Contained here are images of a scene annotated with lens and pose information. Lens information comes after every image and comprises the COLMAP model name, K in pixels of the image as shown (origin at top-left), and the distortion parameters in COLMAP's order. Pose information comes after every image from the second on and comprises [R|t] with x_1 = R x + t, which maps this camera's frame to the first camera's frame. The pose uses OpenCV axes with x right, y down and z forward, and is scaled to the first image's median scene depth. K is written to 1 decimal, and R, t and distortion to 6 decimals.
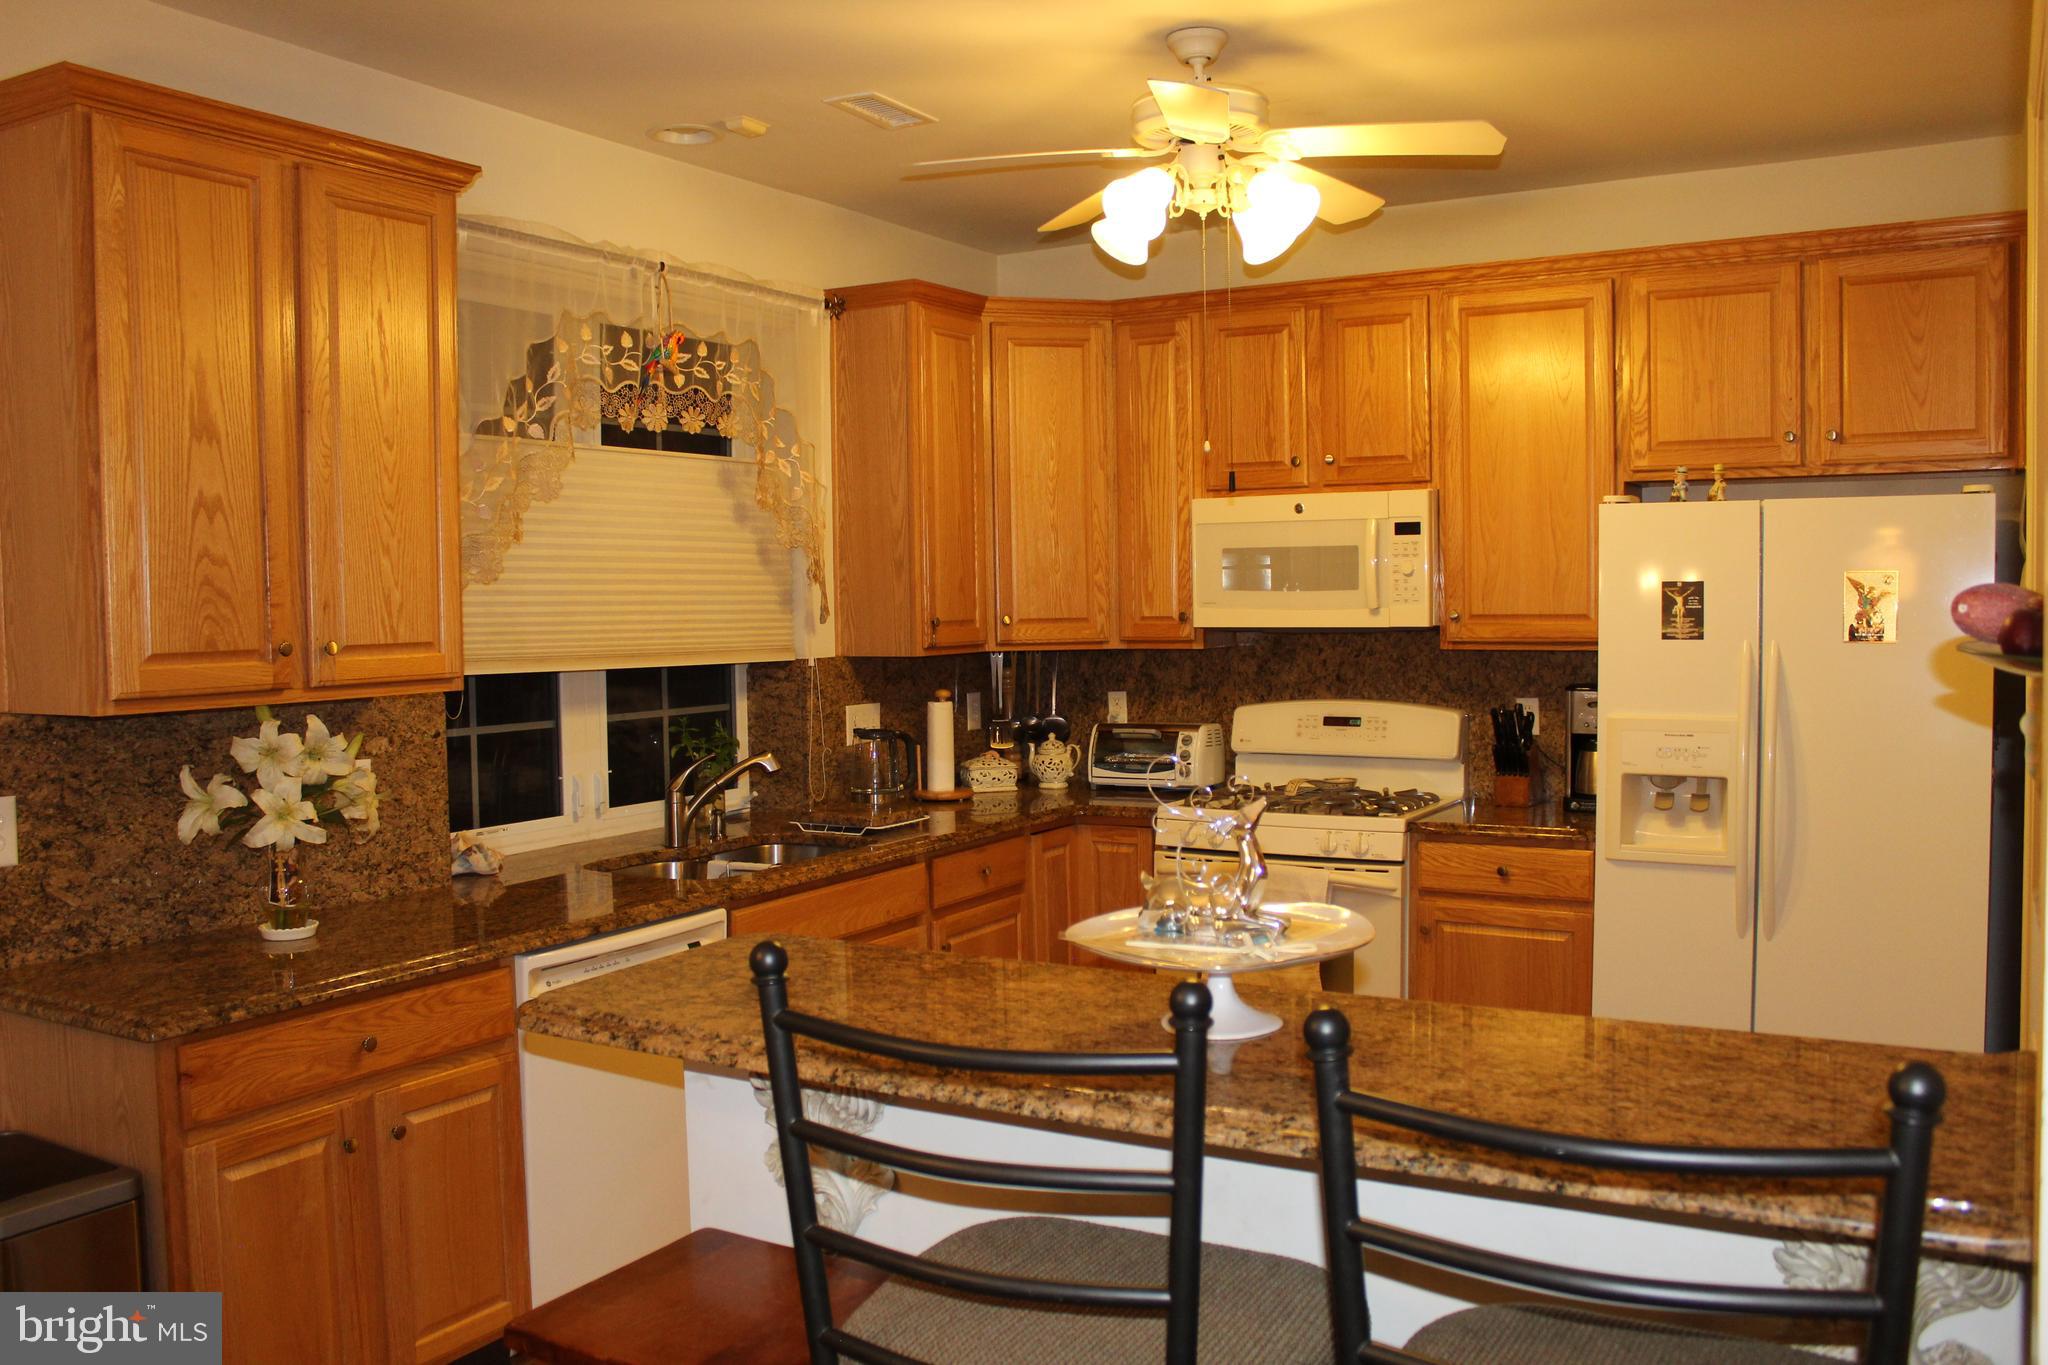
lens RADIAL K [[1708.5, 0, 1022.5], [0, 1708.5, 678.0], [0, 0, 1]] dist [-0.150790, 0.105240]
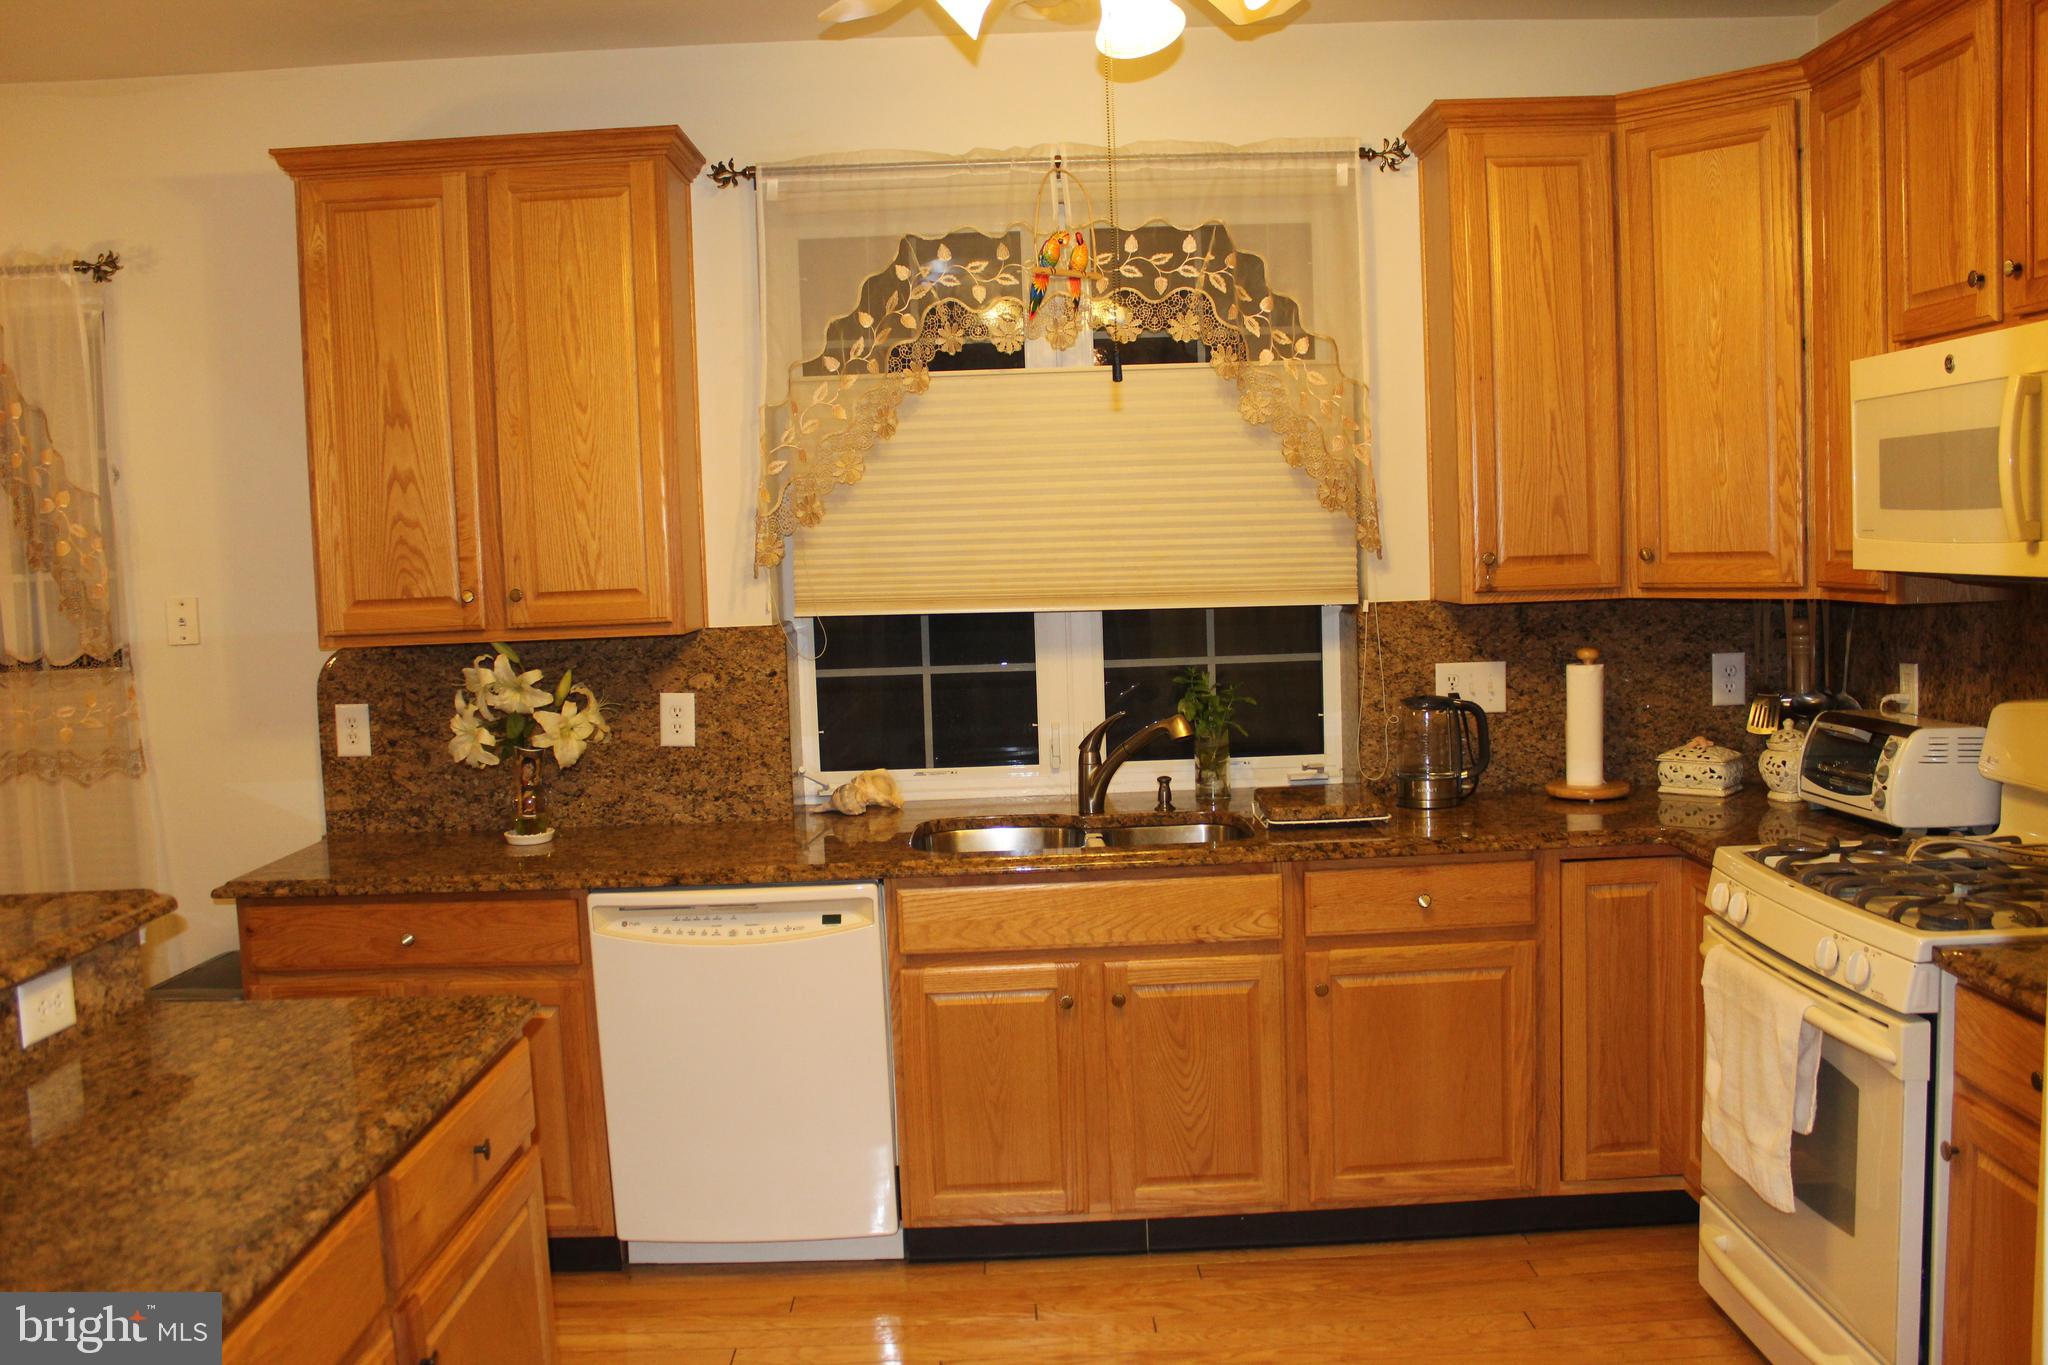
lens RADIAL K [[1708.5, 0, 1035.6], [0, 1708.5, 678.6], [0, 0, 1]] dist [-0.150790, 0.105240]
pose [[0.513830, 0.066790, -0.855288, 0.571367], [-0.013054, 0.997458, 0.070050, -0.035027], [0.857793, -0.024829, 0.513396, 0.540154]]
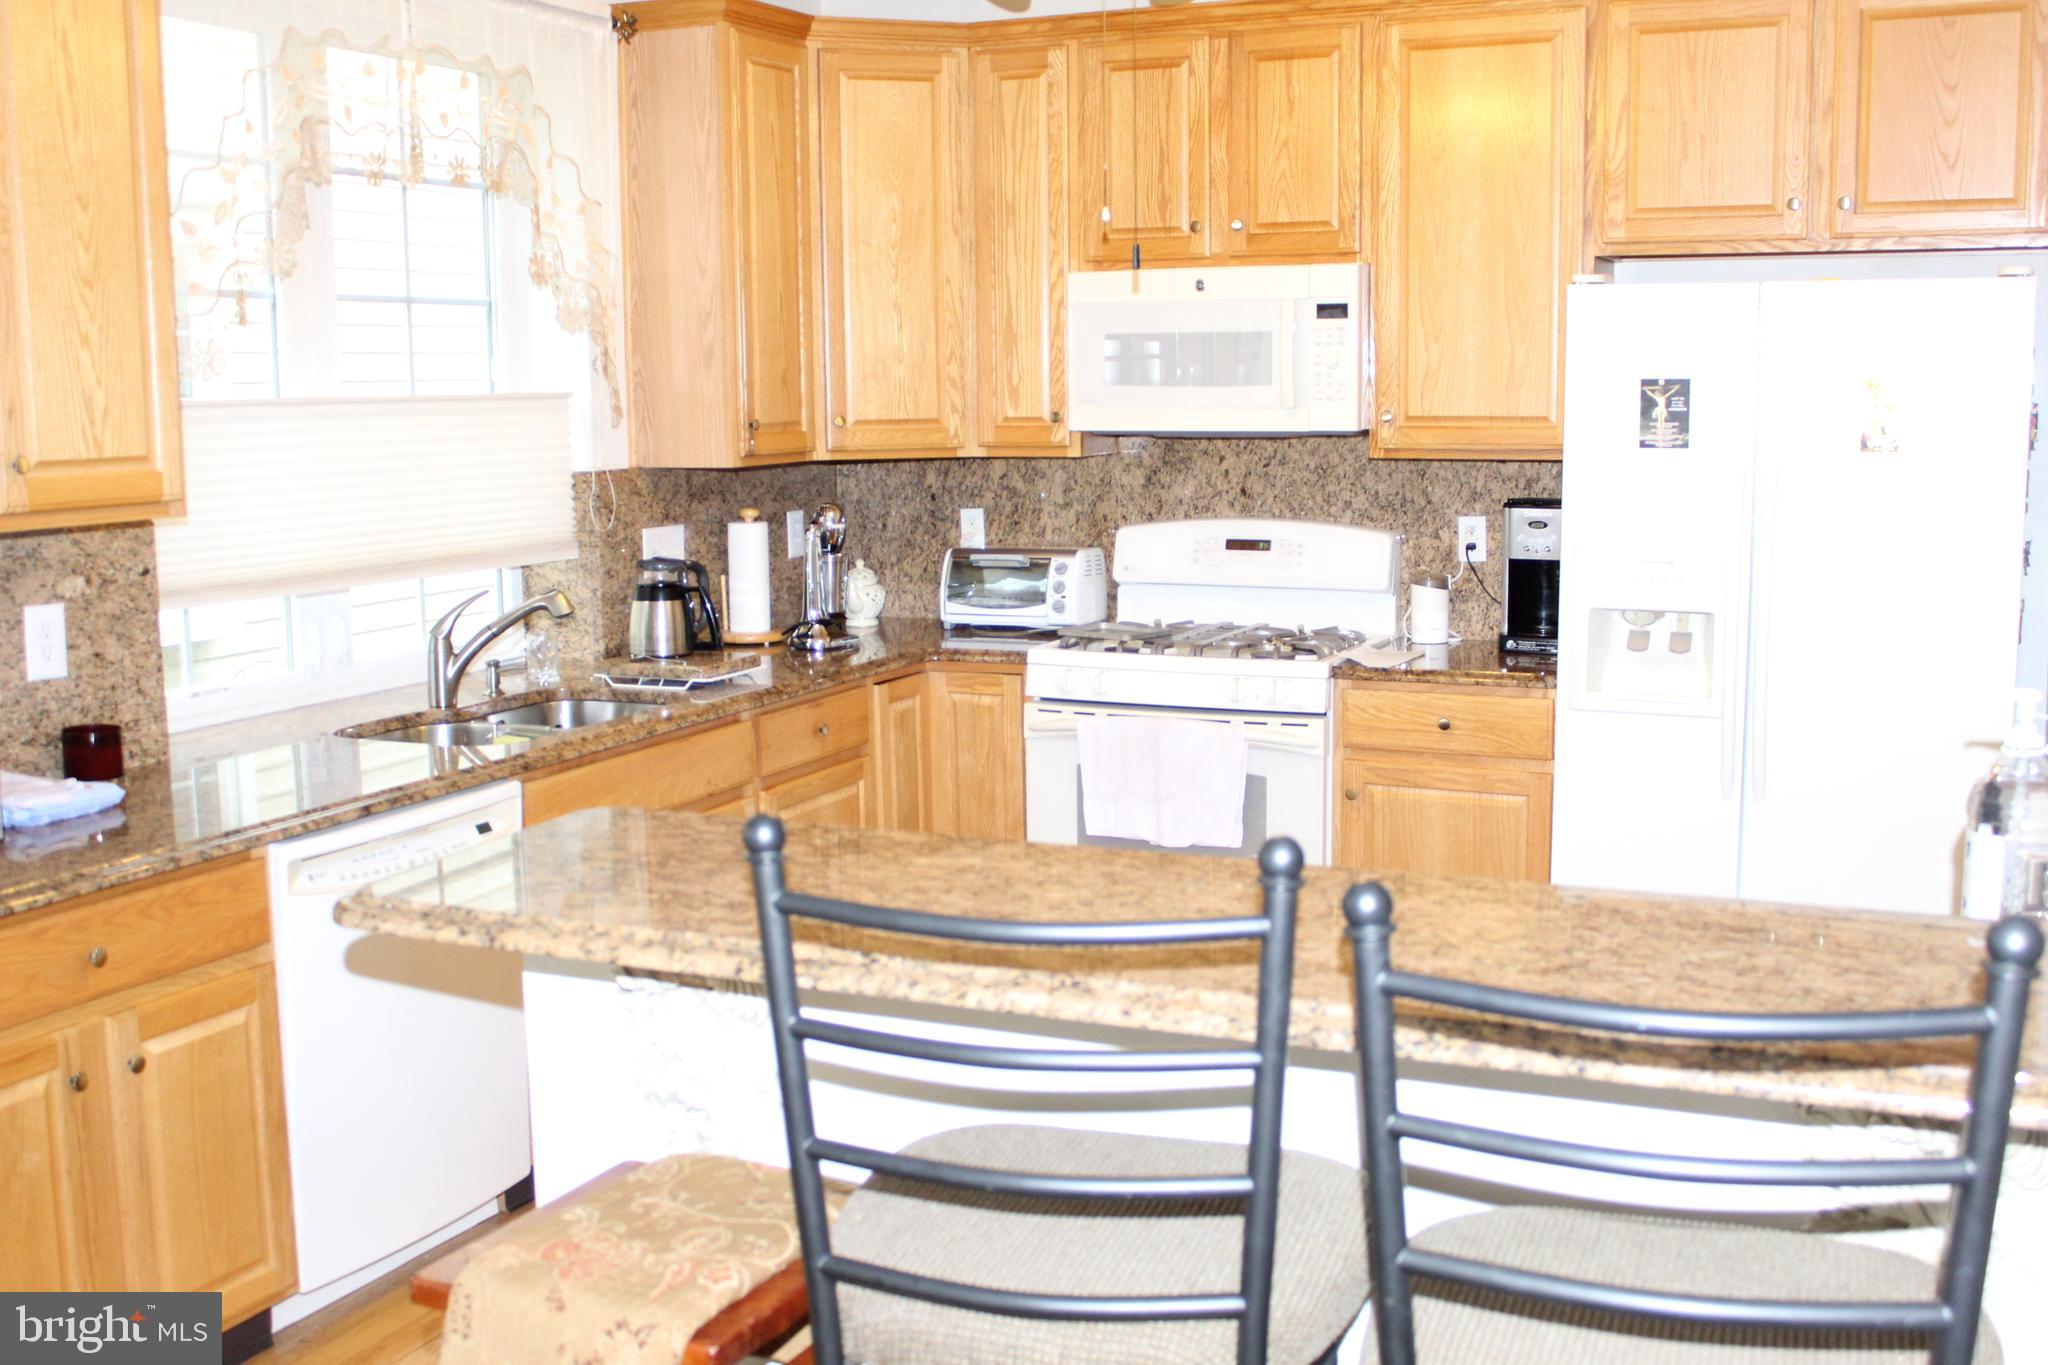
lens RADIAL K [[2148.0, 0, 1023.7], [0, 2148.0, 664.1], [0, 0, 1]] dist [-0.072724, 0.000000]
pose [[0.994970, -0.010696, 0.099600, -0.031635], [0.002416, 0.996556, 0.082889, -0.004298], [-0.100144, -0.082231, 0.991569, -0.036784]]
